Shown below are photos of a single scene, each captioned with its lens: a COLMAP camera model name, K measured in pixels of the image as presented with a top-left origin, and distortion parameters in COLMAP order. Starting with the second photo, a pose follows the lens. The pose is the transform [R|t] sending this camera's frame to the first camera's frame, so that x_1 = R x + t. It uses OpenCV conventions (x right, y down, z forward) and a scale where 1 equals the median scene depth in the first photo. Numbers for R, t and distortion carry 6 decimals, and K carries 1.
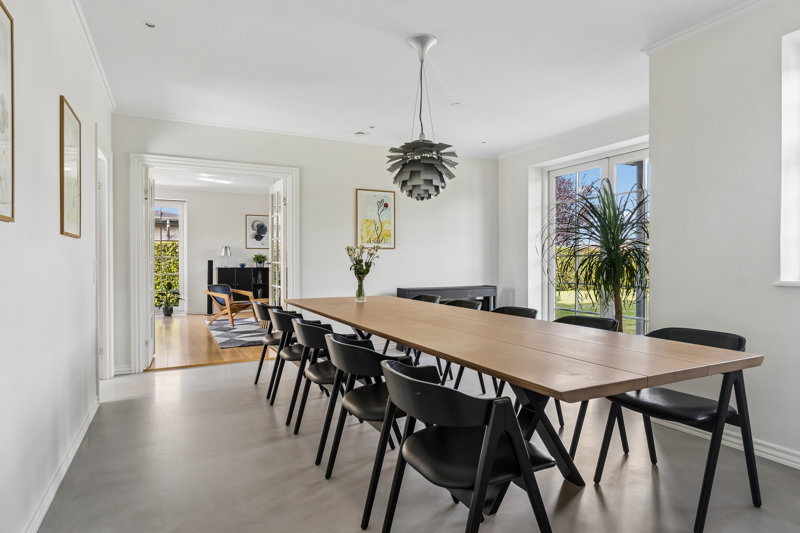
lens RADIAL K [[455.8, 0, 400.2], [0, 455.8, 264.4], [0, 0, 1]] dist [0.013675, -0.005863]
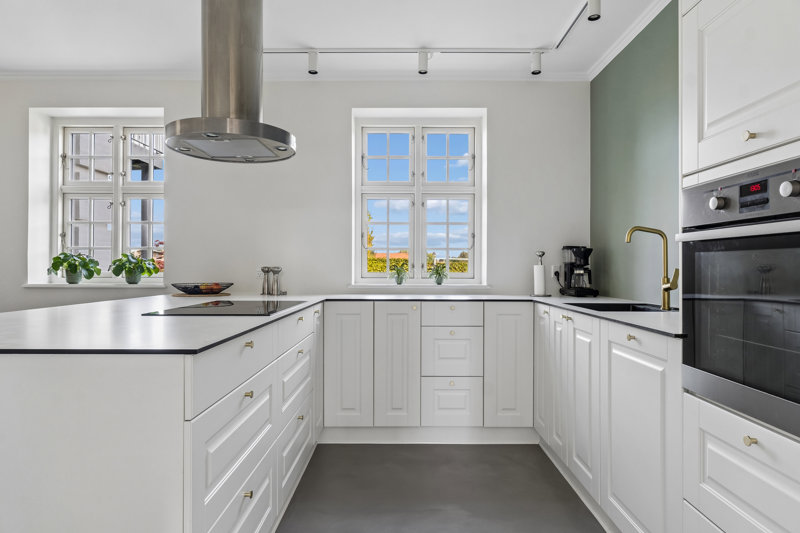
lens RADIAL K [[486.4, 0, 399.7], [0, 486.4, 265.1], [0, 0, 1]] dist [0.004197, 0.000792]
pose [[0.459881, 0.008522, 0.887940, 0.022208], [0.005851, 0.999903, -0.012627, 0.002639], [-0.887961, 0.011002, 0.459787, -0.364589]]
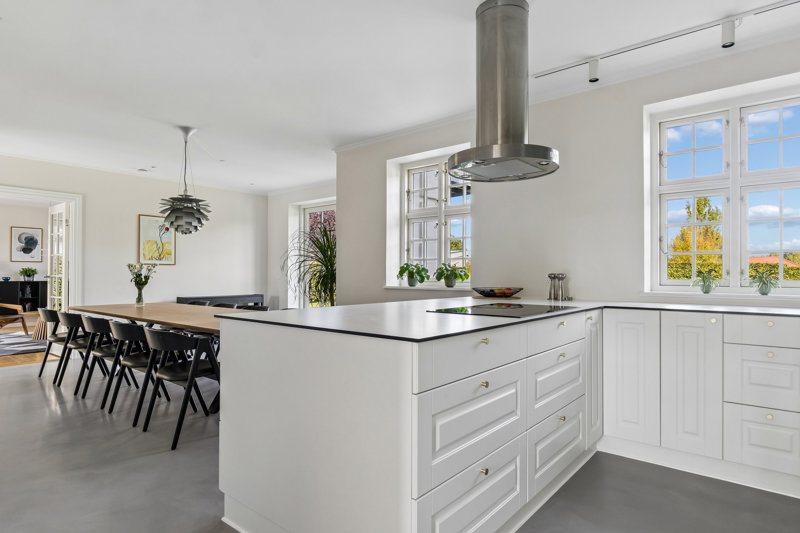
lens RADIAL K [[455.8, 0, 399.1], [0, 455.8, 268.7], [0, 0, 1]] dist [0.013675, -0.005863]
pose [[0.918684, 0.008092, 0.394910, 0.065950], [0.000362, 0.999772, -0.021328, 0.002607], [-0.394993, 0.019737, 0.918472, -0.427191]]
